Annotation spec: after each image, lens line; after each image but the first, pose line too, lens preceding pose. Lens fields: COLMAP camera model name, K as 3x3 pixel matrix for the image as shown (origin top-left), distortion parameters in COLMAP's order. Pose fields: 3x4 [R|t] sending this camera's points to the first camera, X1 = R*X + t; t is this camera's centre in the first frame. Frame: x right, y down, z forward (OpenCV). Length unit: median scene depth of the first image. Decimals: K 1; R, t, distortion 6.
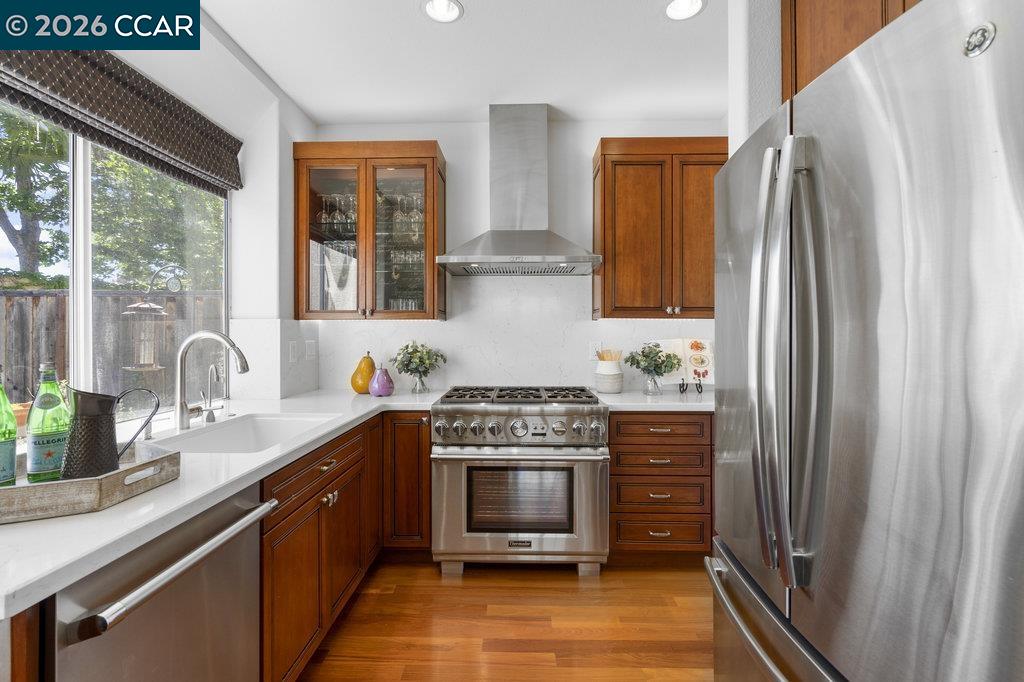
lens RADIAL K [[471.0, 0, 512.0], [0, 471.0, 341.0], [0, 0, 1]] dist [-0.000081, -0.000025]
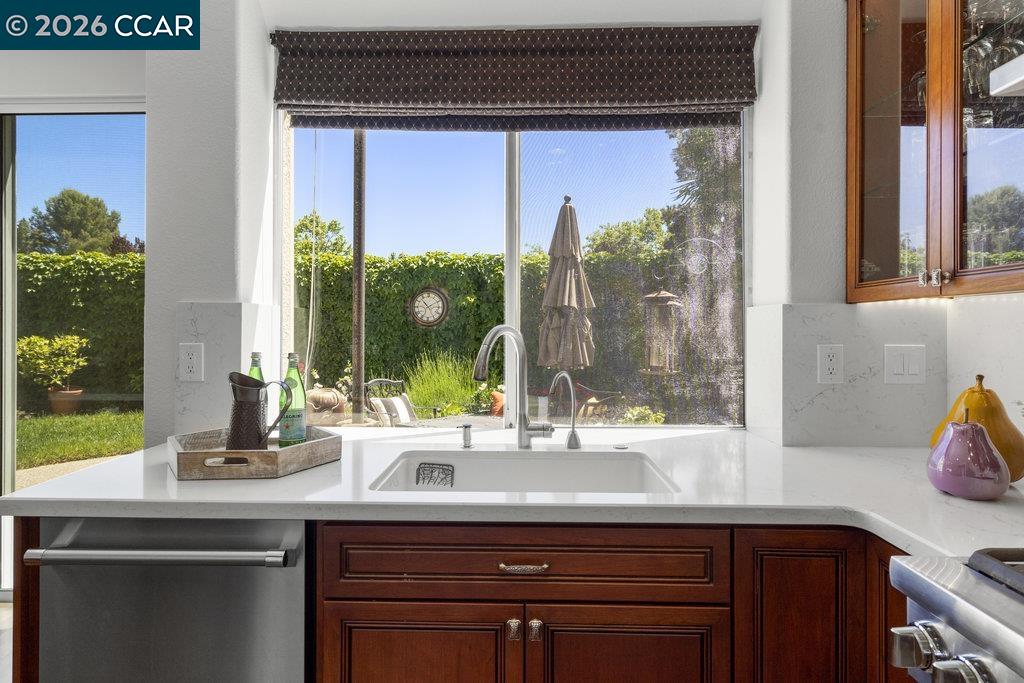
lens RADIAL K [[565.4, 0, 512.0], [0, 565.4, 341.5], [0, 0, 1]] dist [-0.002734, -0.000248]
pose [[-0.005005, 0.021315, -0.999760, 0.255637], [-0.017177, 0.999623, 0.021398, -0.015335], [0.999840, 0.017280, -0.004637, 0.921352]]
